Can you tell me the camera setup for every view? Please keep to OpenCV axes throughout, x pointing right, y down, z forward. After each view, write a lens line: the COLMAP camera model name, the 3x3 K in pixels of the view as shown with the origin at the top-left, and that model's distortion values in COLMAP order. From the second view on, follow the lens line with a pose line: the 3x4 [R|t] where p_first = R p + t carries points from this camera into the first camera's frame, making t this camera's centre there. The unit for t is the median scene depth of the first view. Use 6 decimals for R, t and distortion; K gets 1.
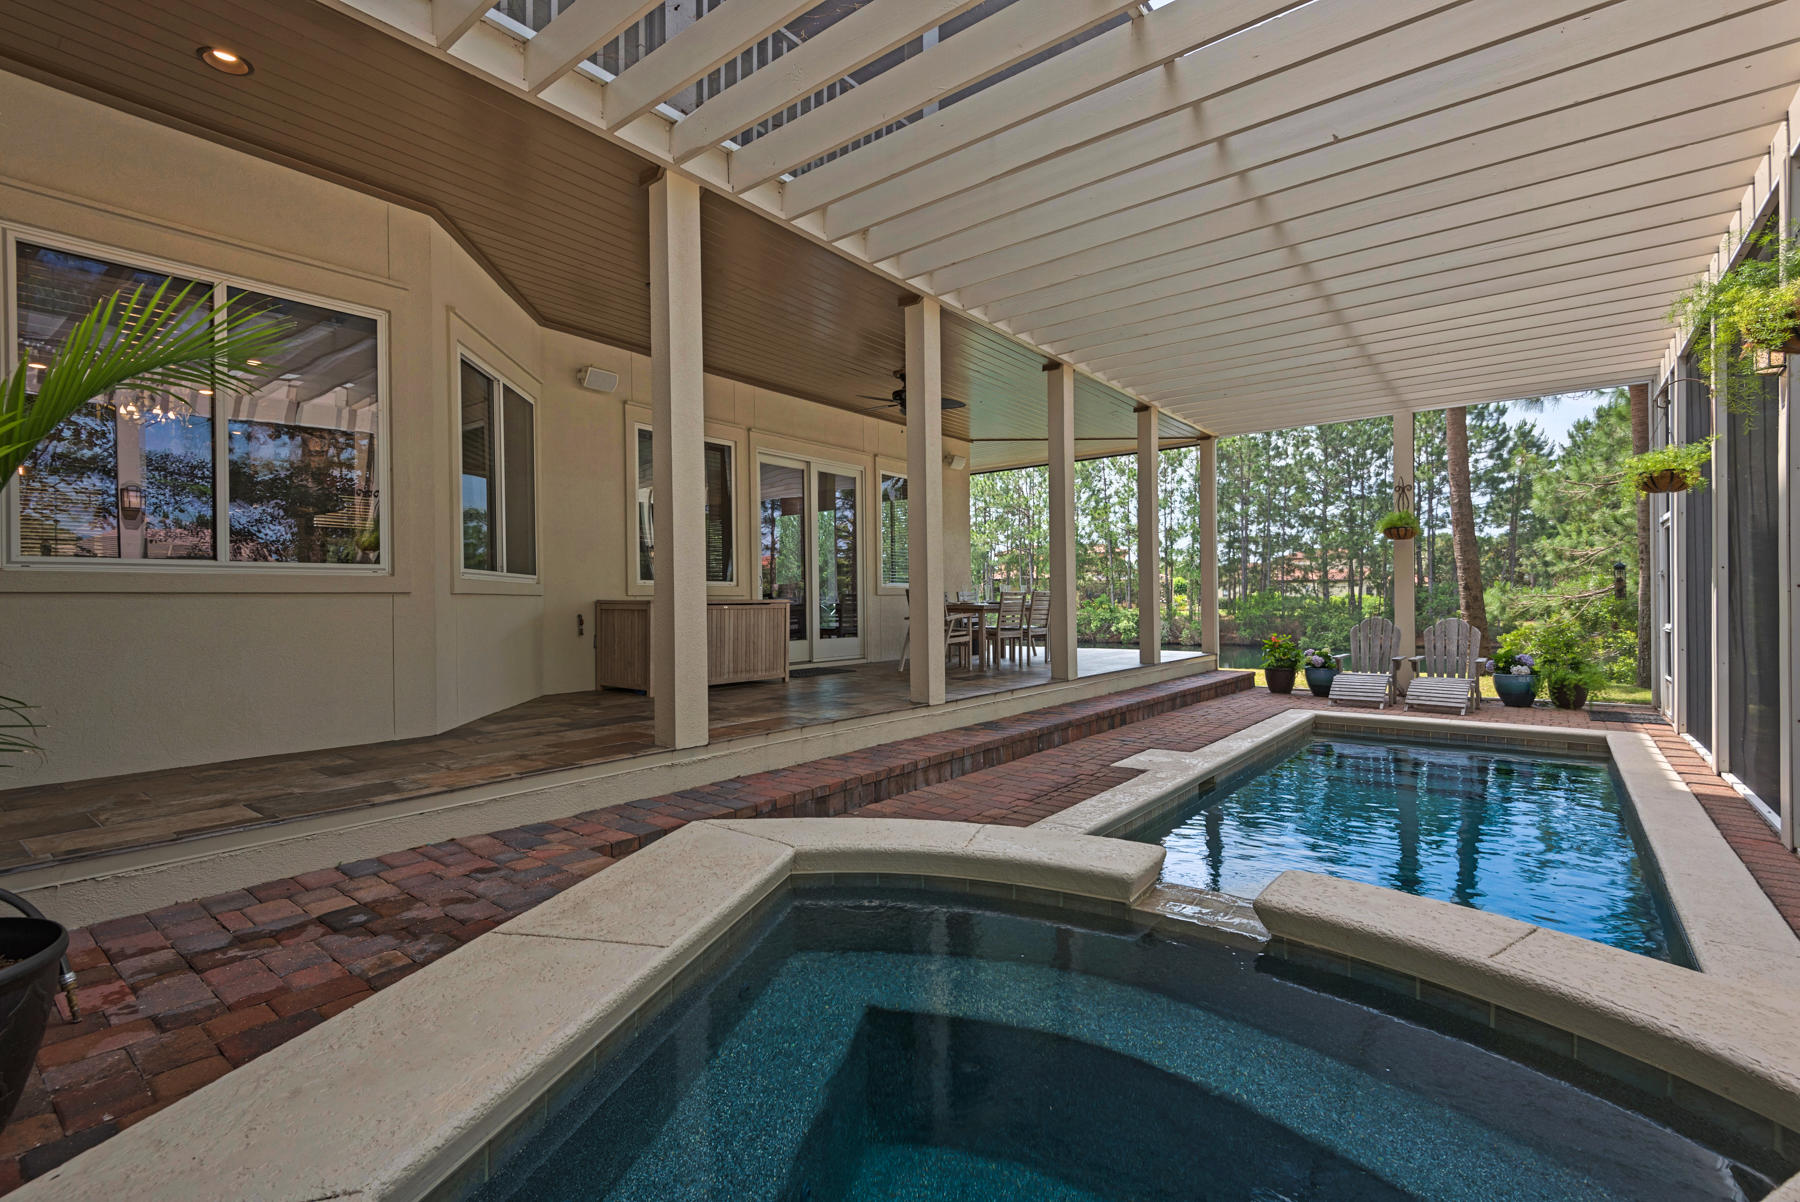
lens RADIAL K [[846.0, 0, 871.1], [0, 846.0, 608.2], [0, 0, 1]] dist [-0.003584, -0.000479]
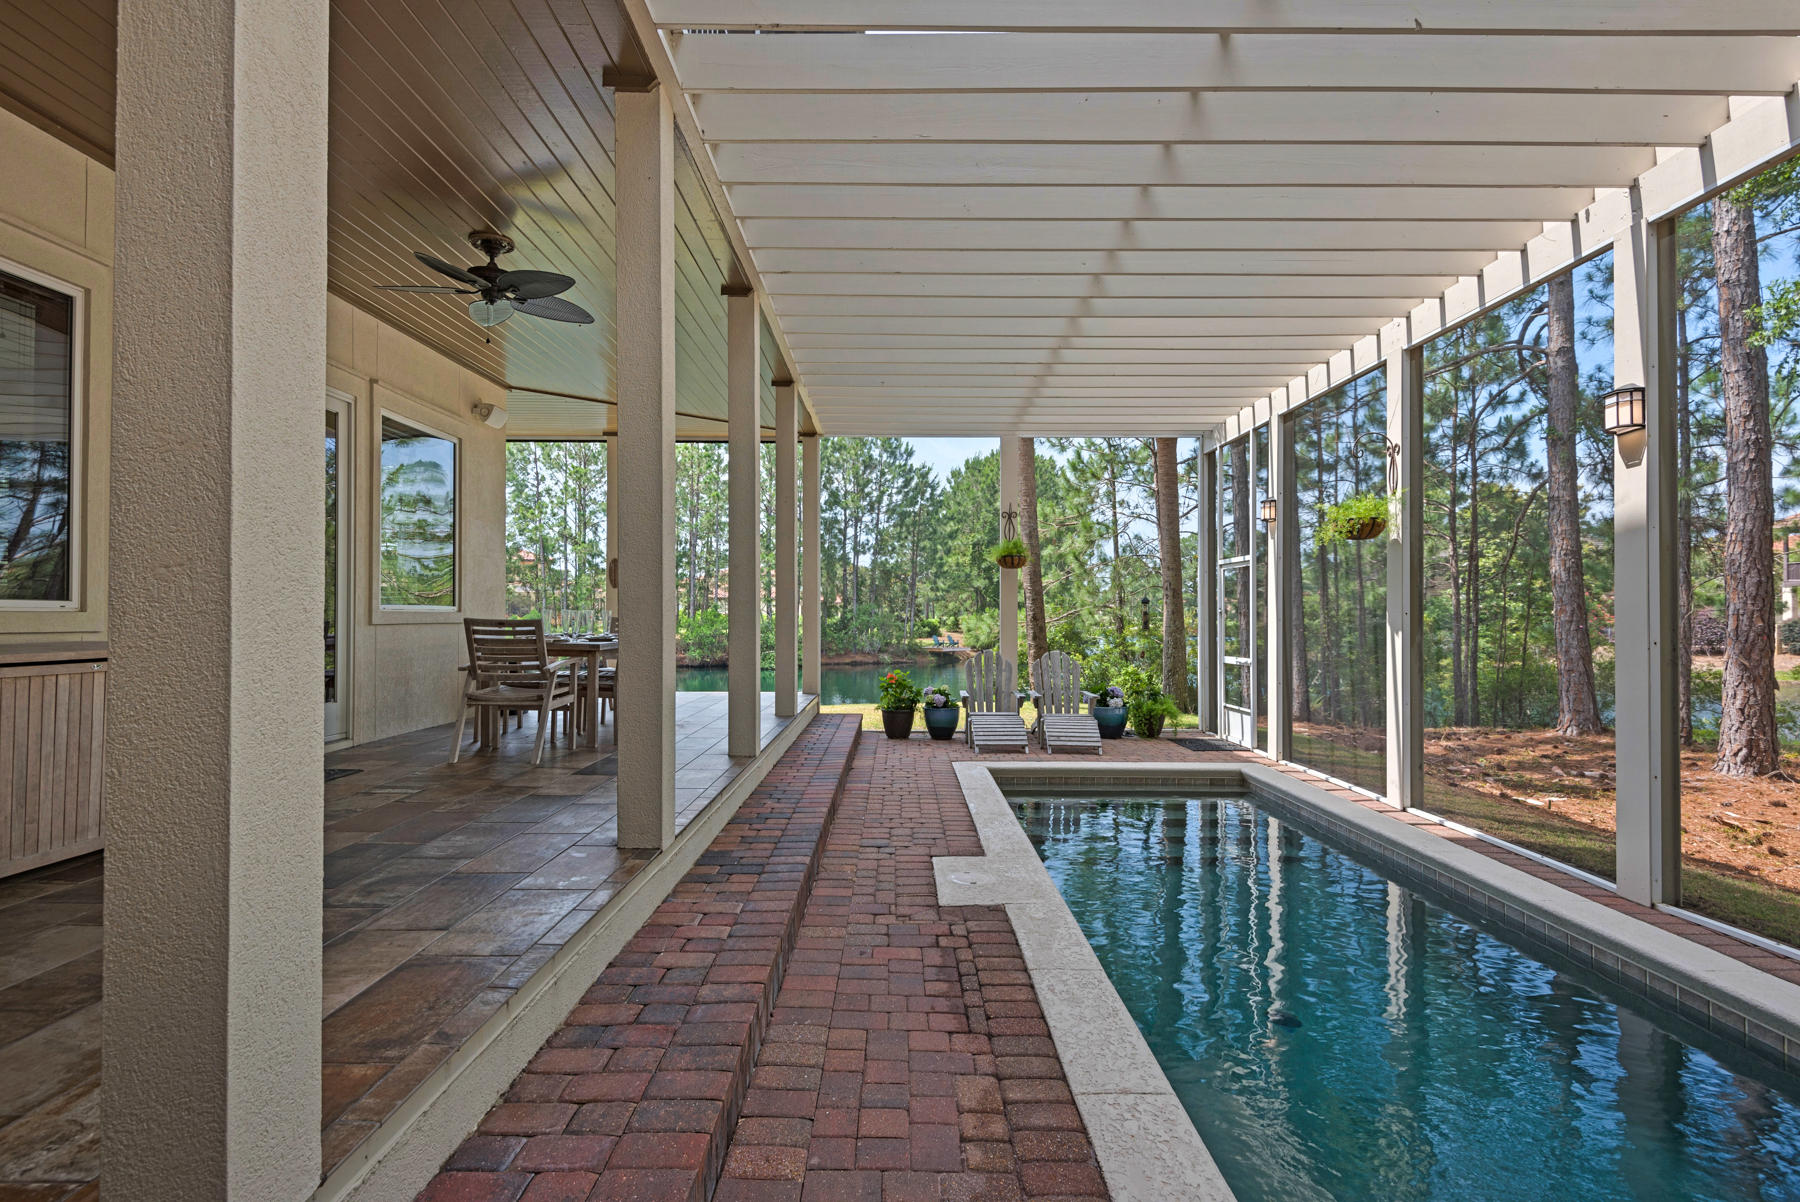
lens RADIAL K [[905.2, 0, 910.7], [0, 905.2, 599.0], [0, 0, 1]] dist [0.001504, -0.005028]
pose [[0.758452, 0.022342, 0.651345, -0.098921], [-0.005752, 0.999603, -0.027589, -0.014795], [-0.651703, 0.017178, 0.758280, 0.254938]]
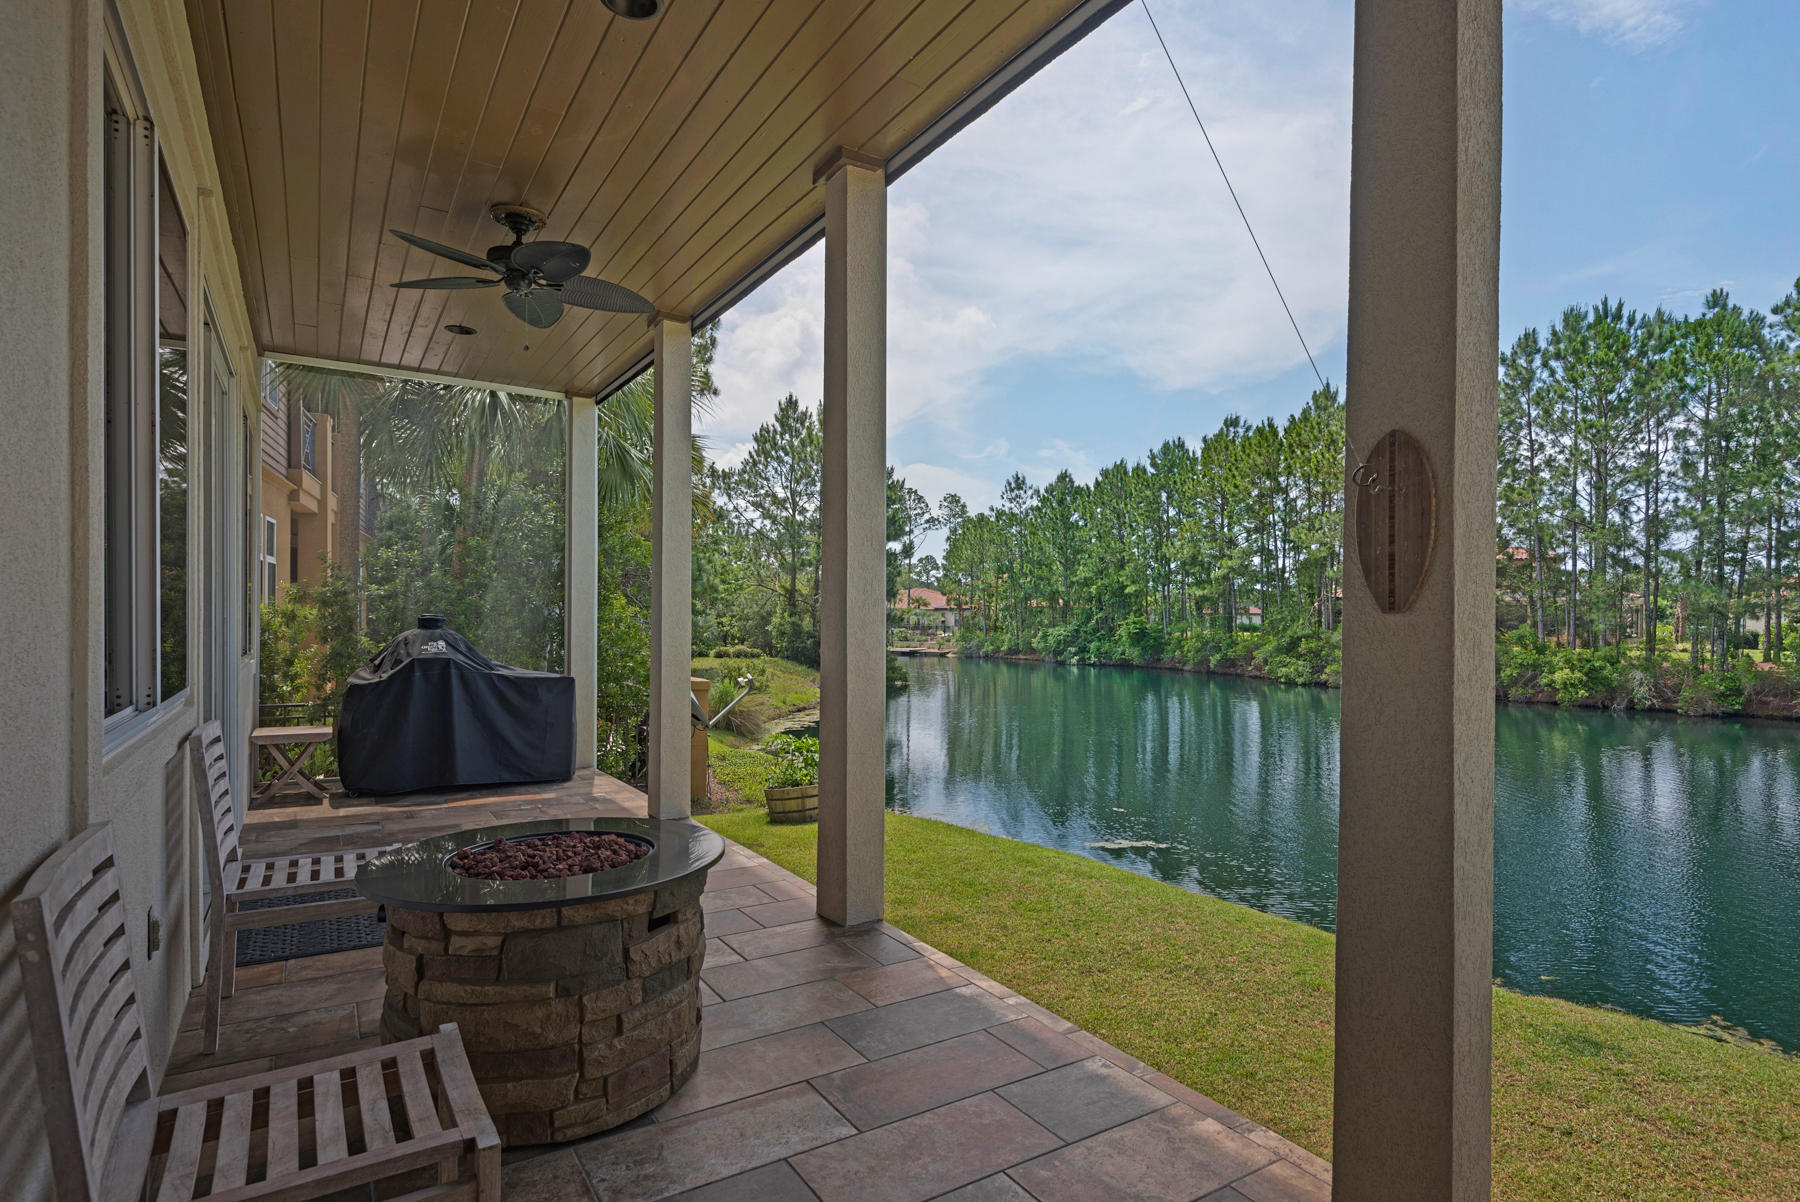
lens RADIAL K [[905.2, 0, 911.3], [0, 905.2, 627.2], [0, 0, 1]] dist [0.001504, -0.005028]
pose [[0.951874, 0.019564, -0.305866, 0.168969], [-0.018033, 0.999807, 0.007831, -0.039328], [0.305960, -0.001938, 0.952042, 0.788679]]
